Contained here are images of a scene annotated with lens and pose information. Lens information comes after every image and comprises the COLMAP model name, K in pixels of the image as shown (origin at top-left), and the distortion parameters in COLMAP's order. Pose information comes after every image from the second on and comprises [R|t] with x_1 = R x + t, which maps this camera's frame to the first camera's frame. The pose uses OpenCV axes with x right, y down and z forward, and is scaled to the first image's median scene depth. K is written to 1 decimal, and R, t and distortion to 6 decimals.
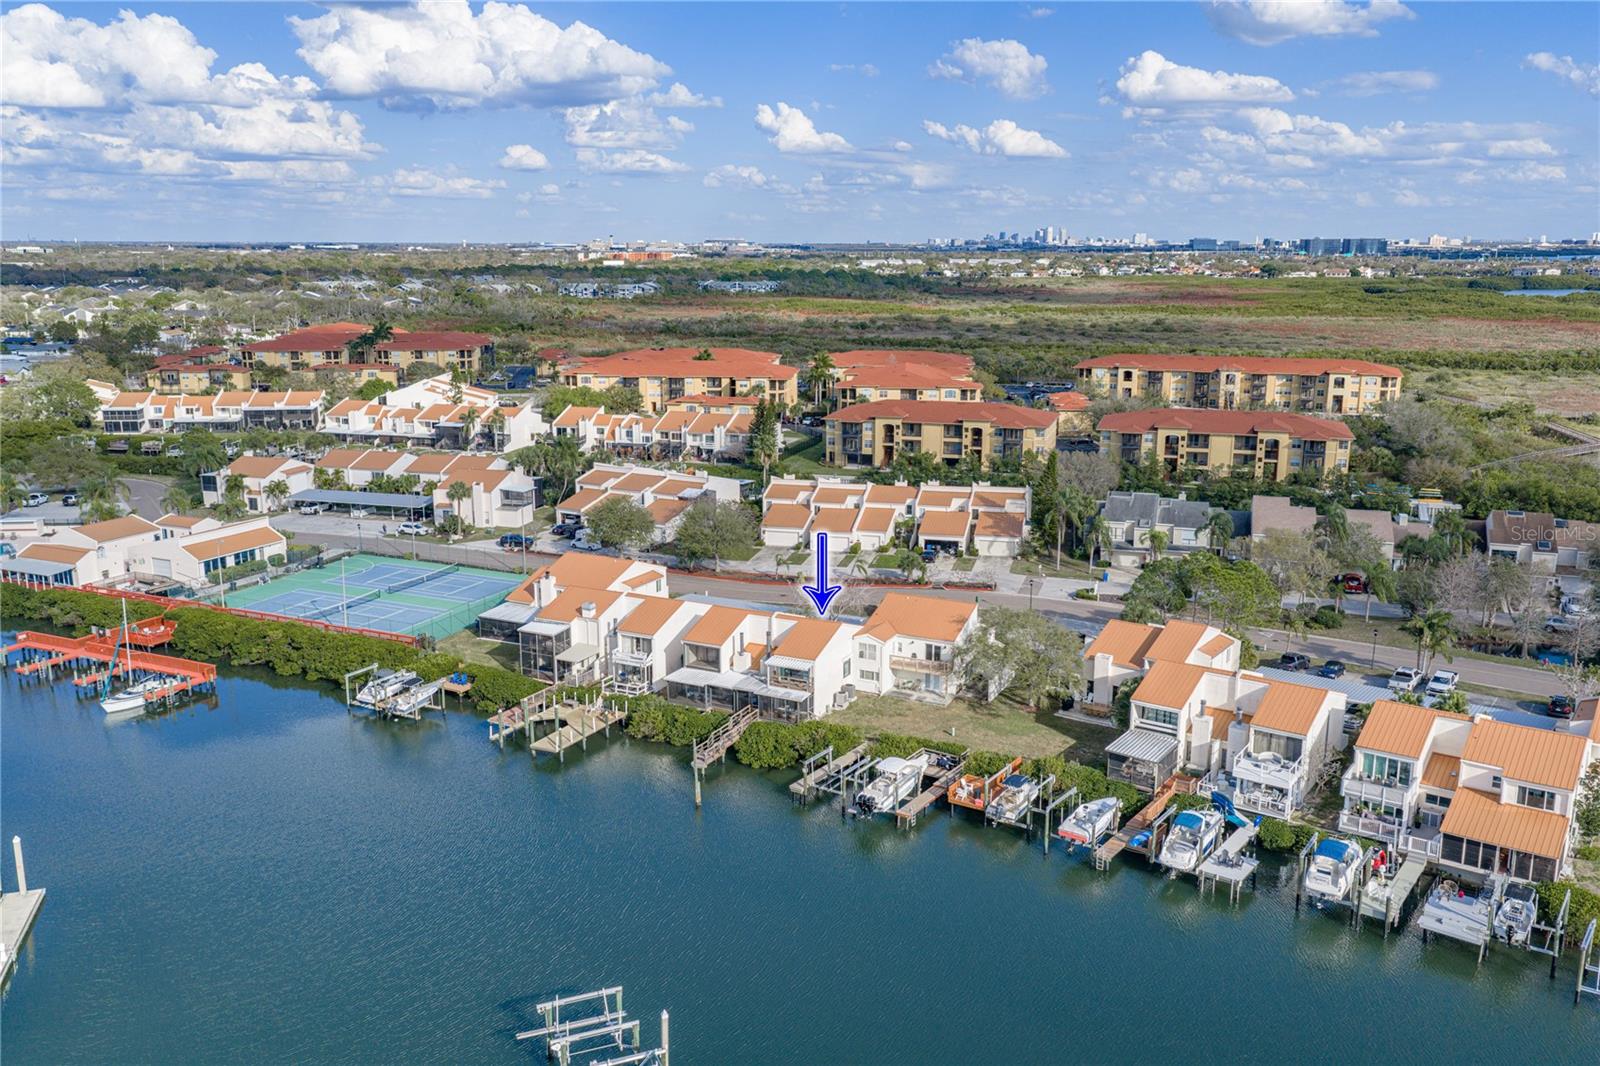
lens RADIAL K [[1320.5, 0, 797.2], [0, 1320.5, 532.5], [0, 0, 1]] dist [0.035756, -0.014233]
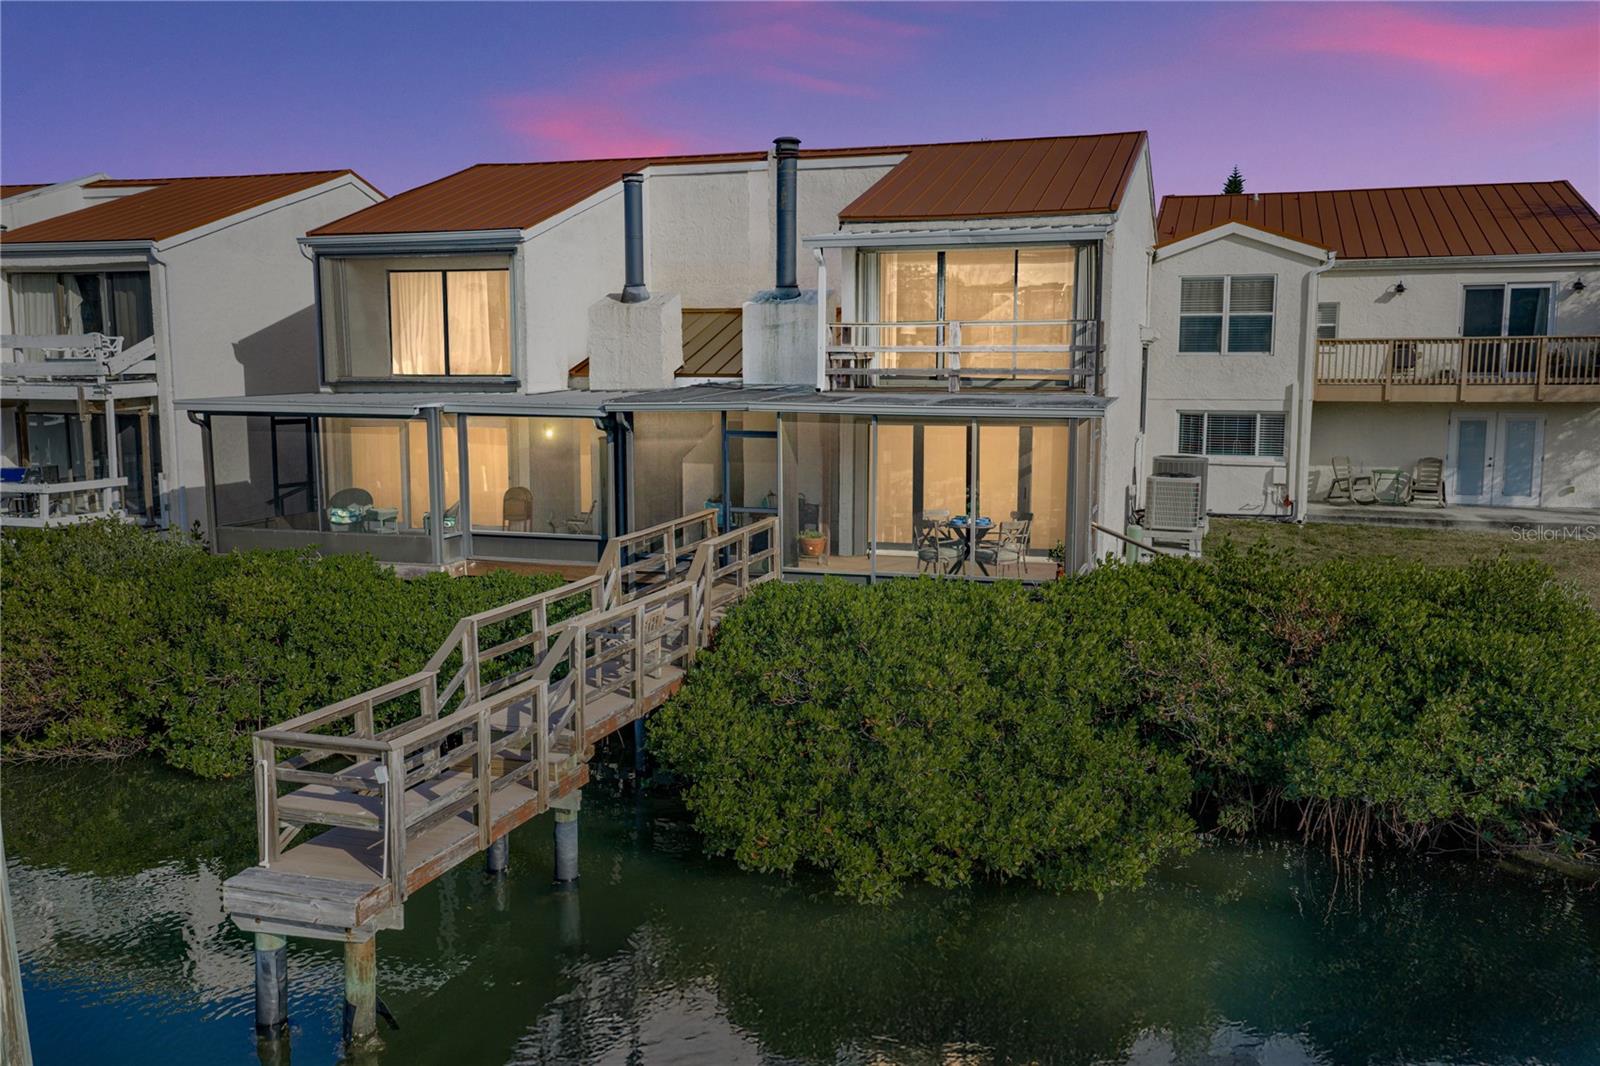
lens RADIAL K [[1345.2, 0, 795.0], [0, 1345.2, 530.2], [0, 0, 1]] dist [0.023015, 0.003991]
pose [[0.986601, -0.019651, 0.161966, -0.026592], [0.035317, 0.994906, -0.094417, 0.075820], [-0.159285, 0.098872, 0.982269, 0.427220]]
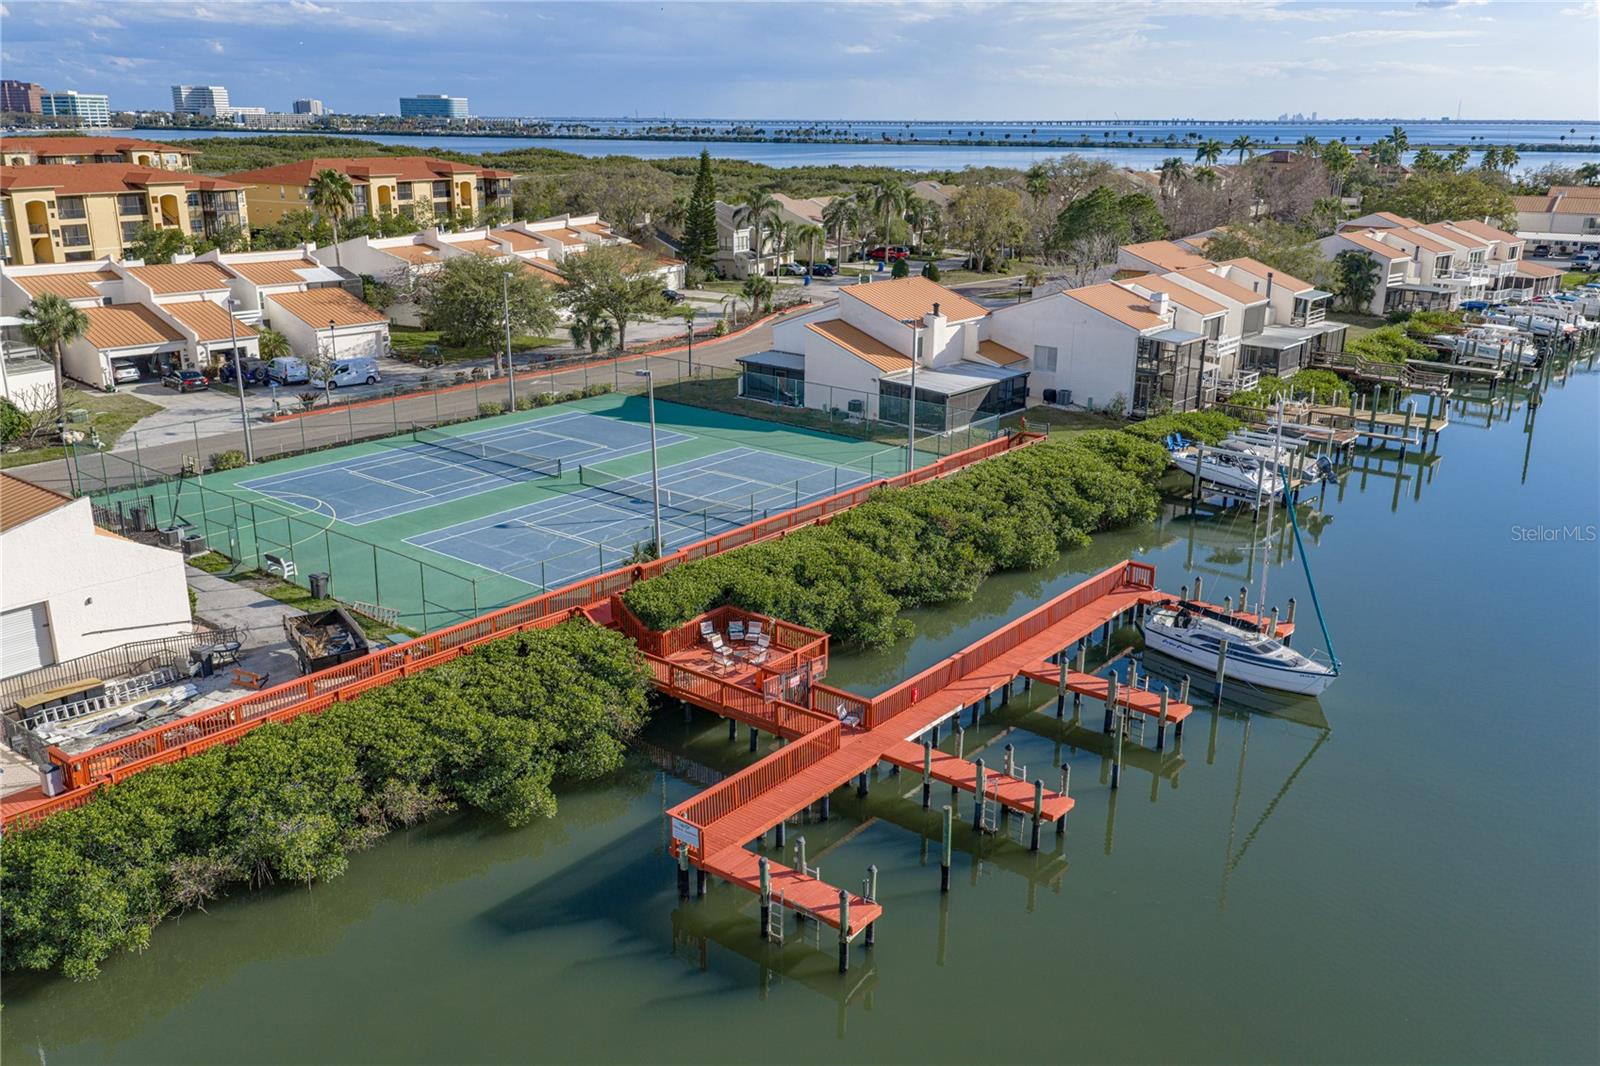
lens RADIAL K [[1320.5, 0, 808.8], [0, 1320.5, 531.0], [0, 0, 1]] dist [0.018093, -0.008908]
pose [[0.225274, -0.289923, 0.930159, -0.485417], [0.200739, 0.948027, 0.246876, -0.019789], [-0.953391, 0.131105, 0.271765, 0.557589]]
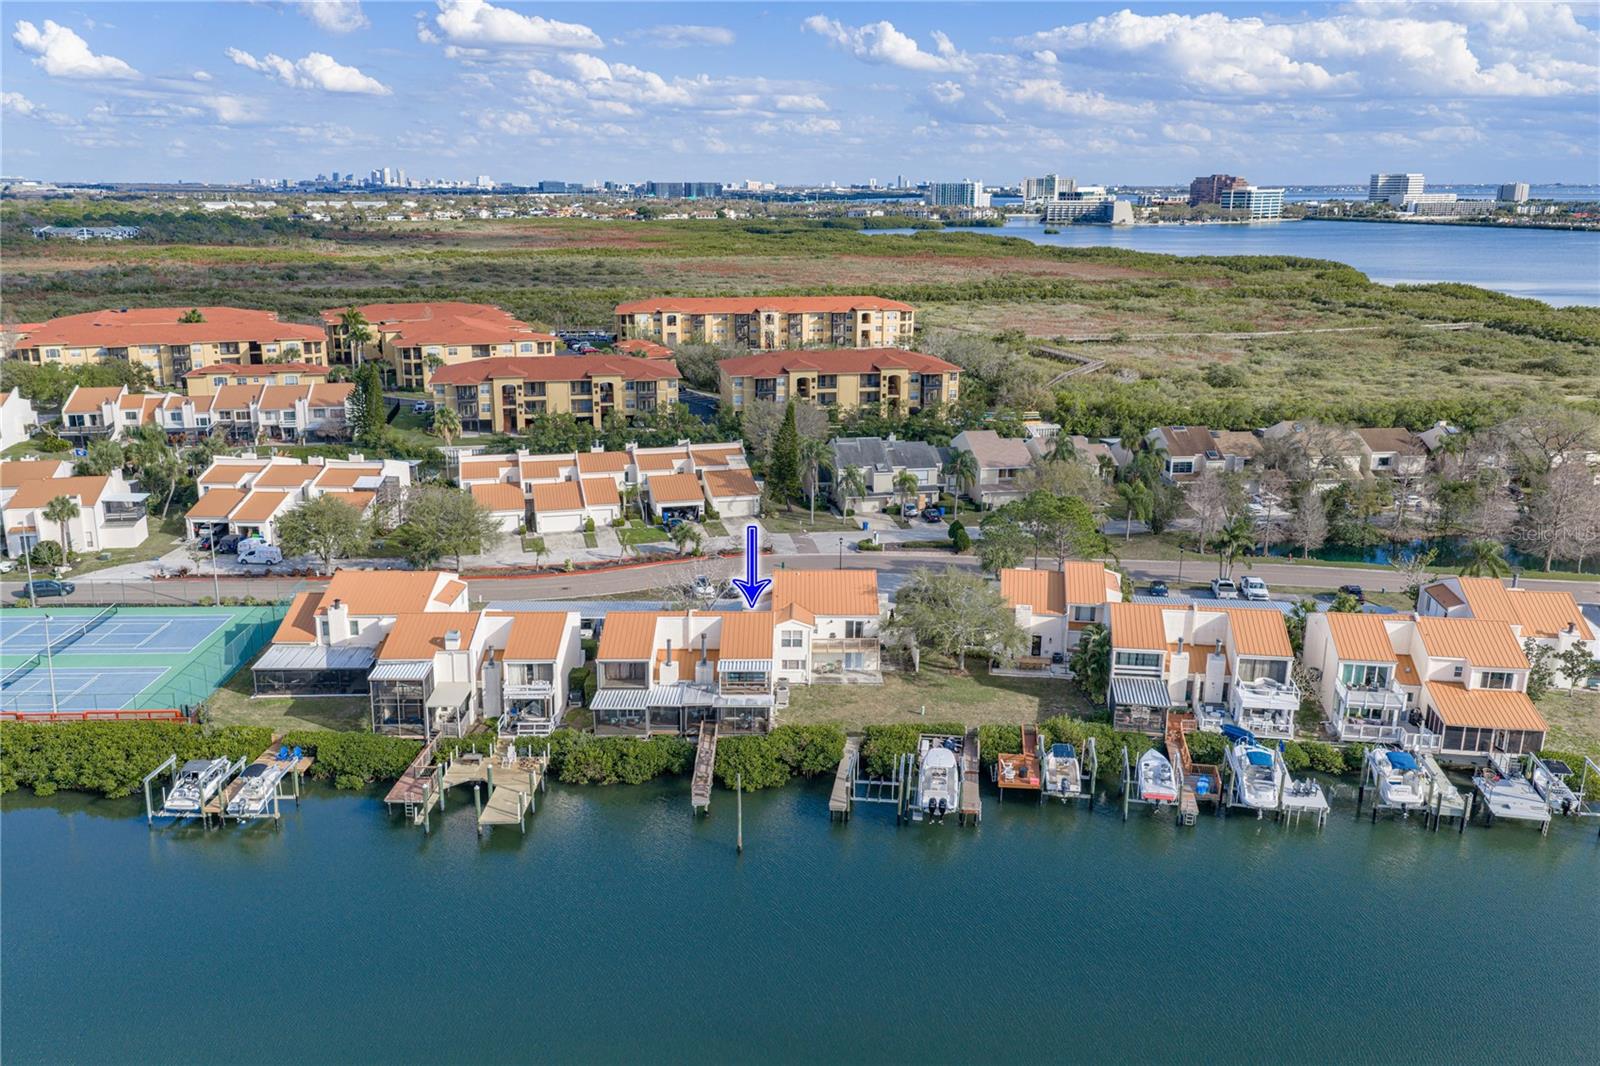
lens RADIAL K [[1313.7, 0, 798.3], [0, 1313.7, 533.2], [0, 0, 1]] dist [0.035958, -0.007724]
pose [[0.890506, -0.116274, 0.439863, -0.176025], [0.097410, 0.993099, 0.065309, -0.021538], [-0.444421, -0.015311, 0.895687, 0.101907]]
